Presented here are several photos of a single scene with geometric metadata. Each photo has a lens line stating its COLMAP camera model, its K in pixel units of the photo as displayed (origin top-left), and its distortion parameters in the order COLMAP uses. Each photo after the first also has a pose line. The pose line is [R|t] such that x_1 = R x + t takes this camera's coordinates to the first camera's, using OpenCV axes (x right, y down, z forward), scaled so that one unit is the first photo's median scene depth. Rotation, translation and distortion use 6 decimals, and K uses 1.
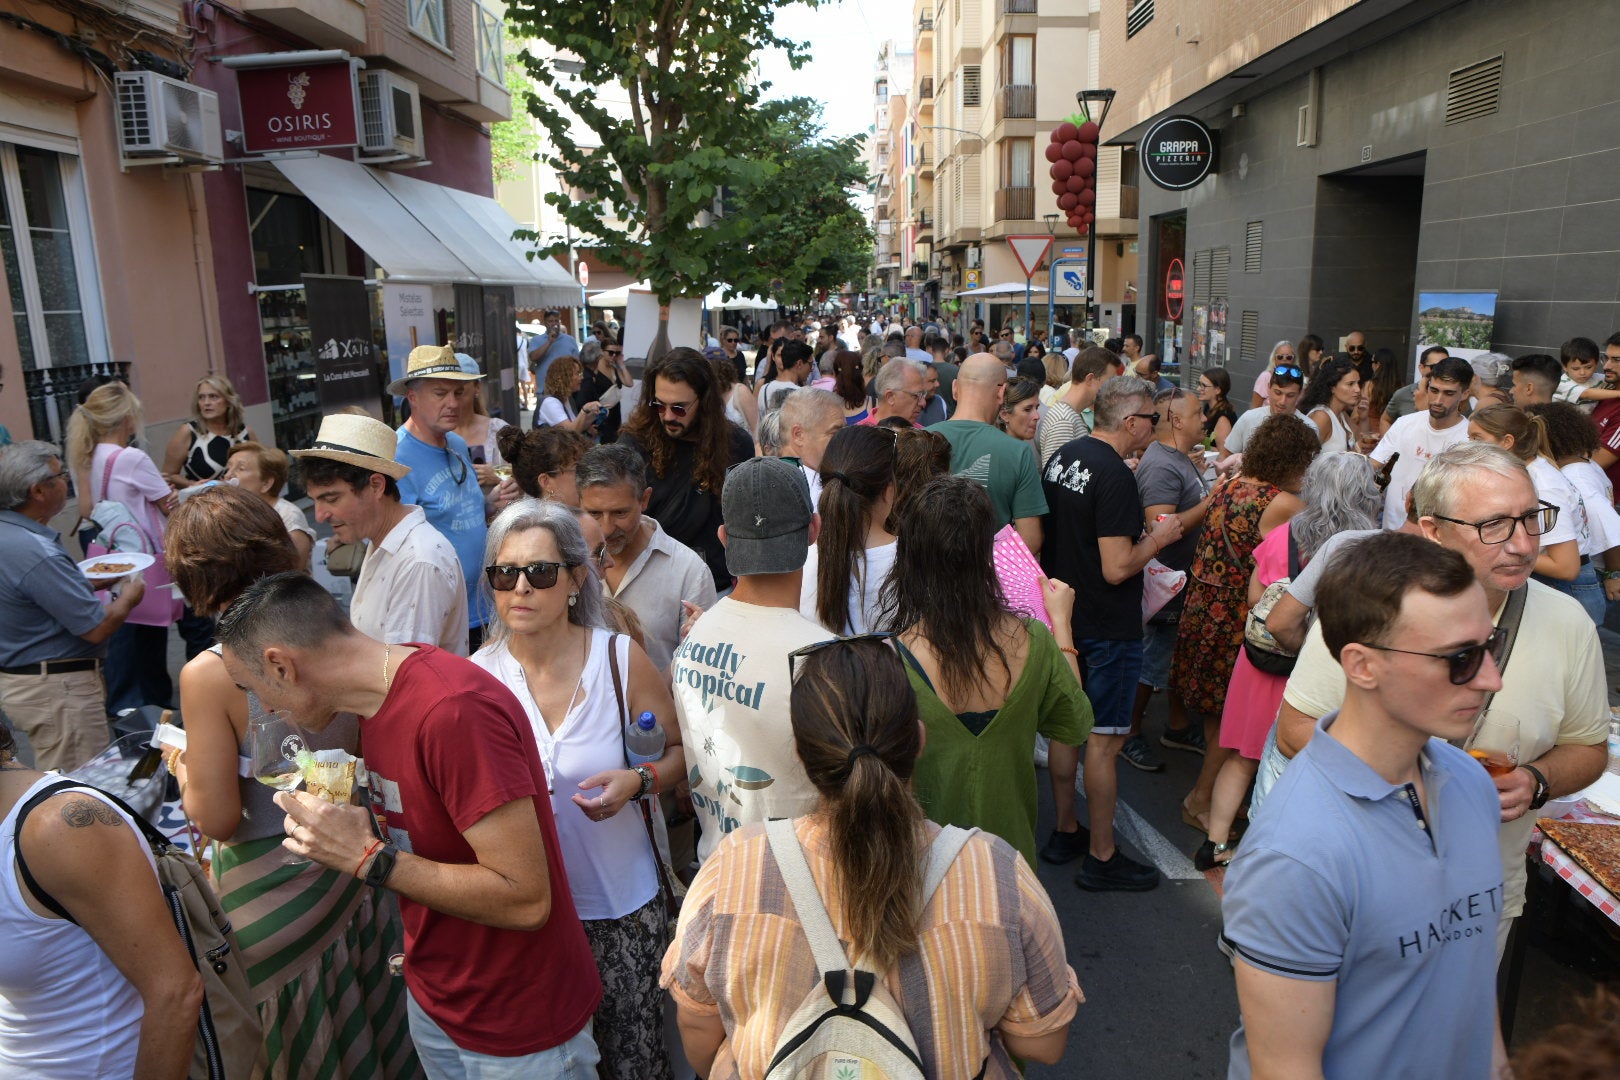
lens RADIAL K [[1227.6, 0, 810.0], [0, 1227.6, 540.0], [0, 0, 1]] dist [-0.110627, 0.091417]
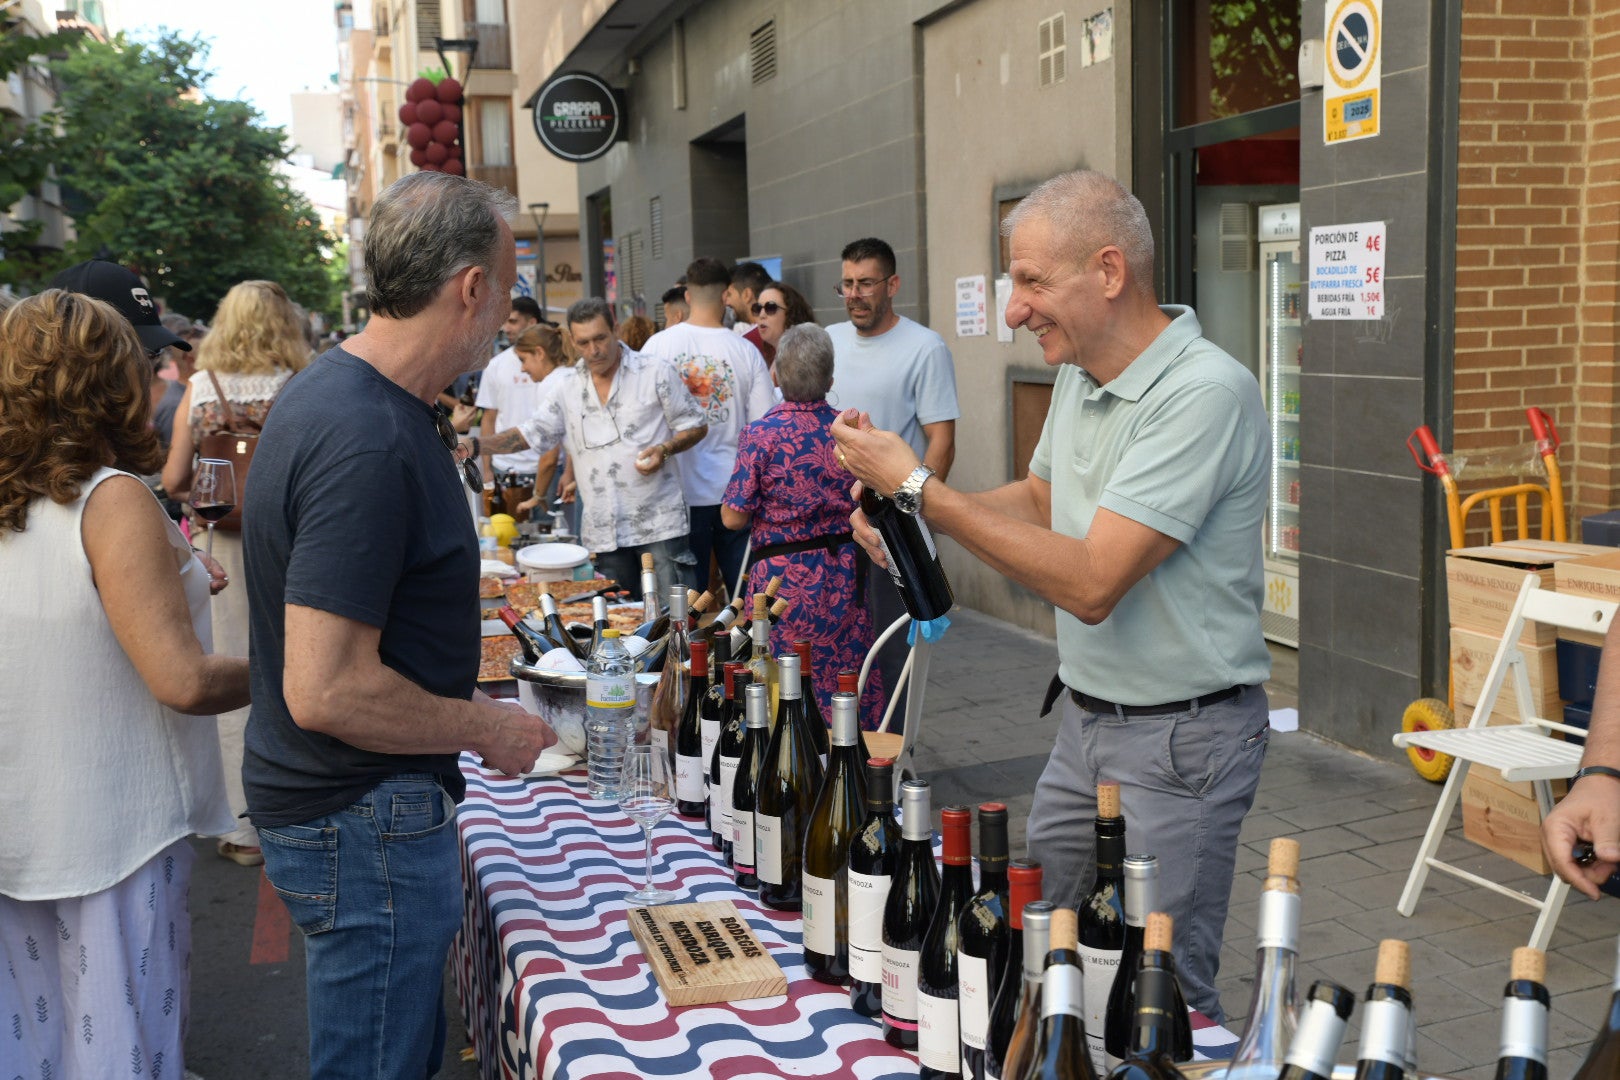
lens RADIAL K [[1879.8, 0, 810.0], [0, 1879.8, 540.0], [0, 0, 1]] dist [0.006243, 0.512517]
pose [[0.961141, -0.045547, 0.272275, 0.039065], [0.069901, 0.994307, -0.080420, 0.033489], [-0.267062, 0.096327, 0.958853, -0.103007]]
